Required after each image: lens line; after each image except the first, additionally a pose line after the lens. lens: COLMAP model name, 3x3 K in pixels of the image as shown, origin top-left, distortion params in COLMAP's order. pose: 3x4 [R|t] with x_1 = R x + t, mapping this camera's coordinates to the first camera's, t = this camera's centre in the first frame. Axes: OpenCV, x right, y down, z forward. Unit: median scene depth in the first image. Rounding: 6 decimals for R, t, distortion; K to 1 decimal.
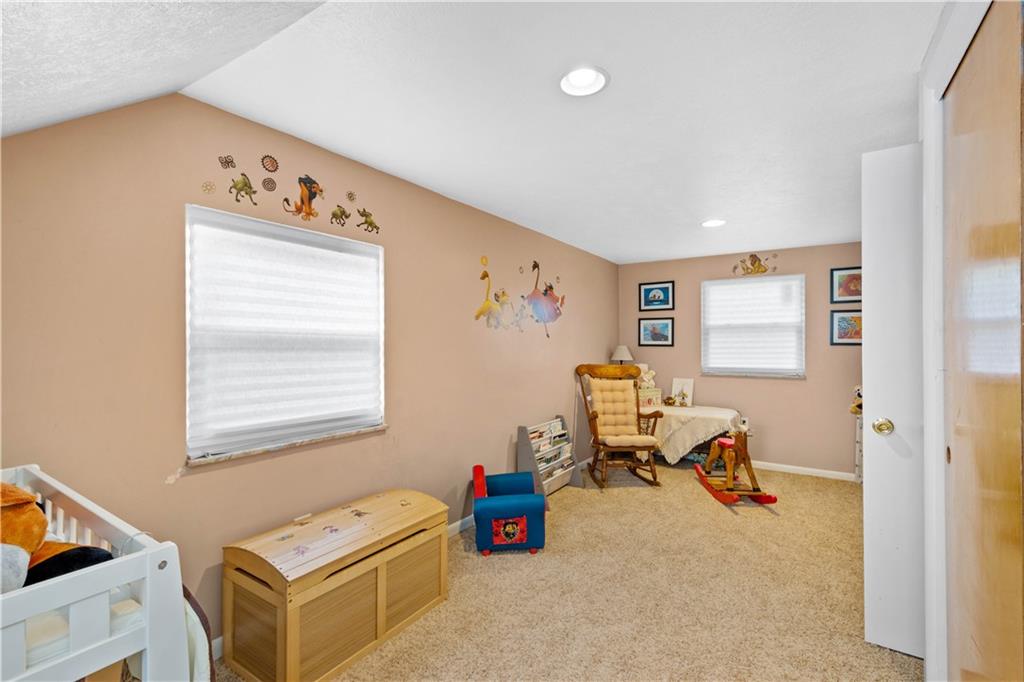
lens RADIAL K [[445.4, 0, 520.1], [0, 445.4, 346.9], [0, 0, 1]] dist [0.002108, 0.000009]
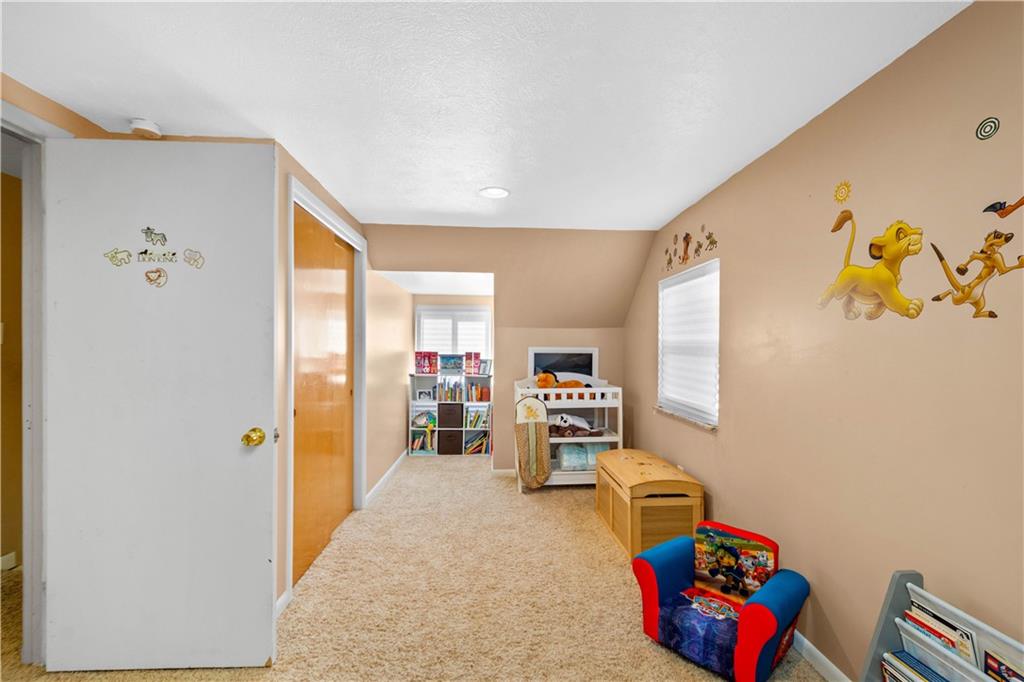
lens RADIAL K [[445.4, 0, 520.1], [0, 445.4, 346.9], [0, 0, 1]] dist [0.002108, 0.000009]
pose [[-0.794296, -0.002653, -0.607525, 0.533012], [-0.005869, 0.999977, 0.003307, -0.012311], [0.607503, 0.006192, -0.794294, 1.183423]]
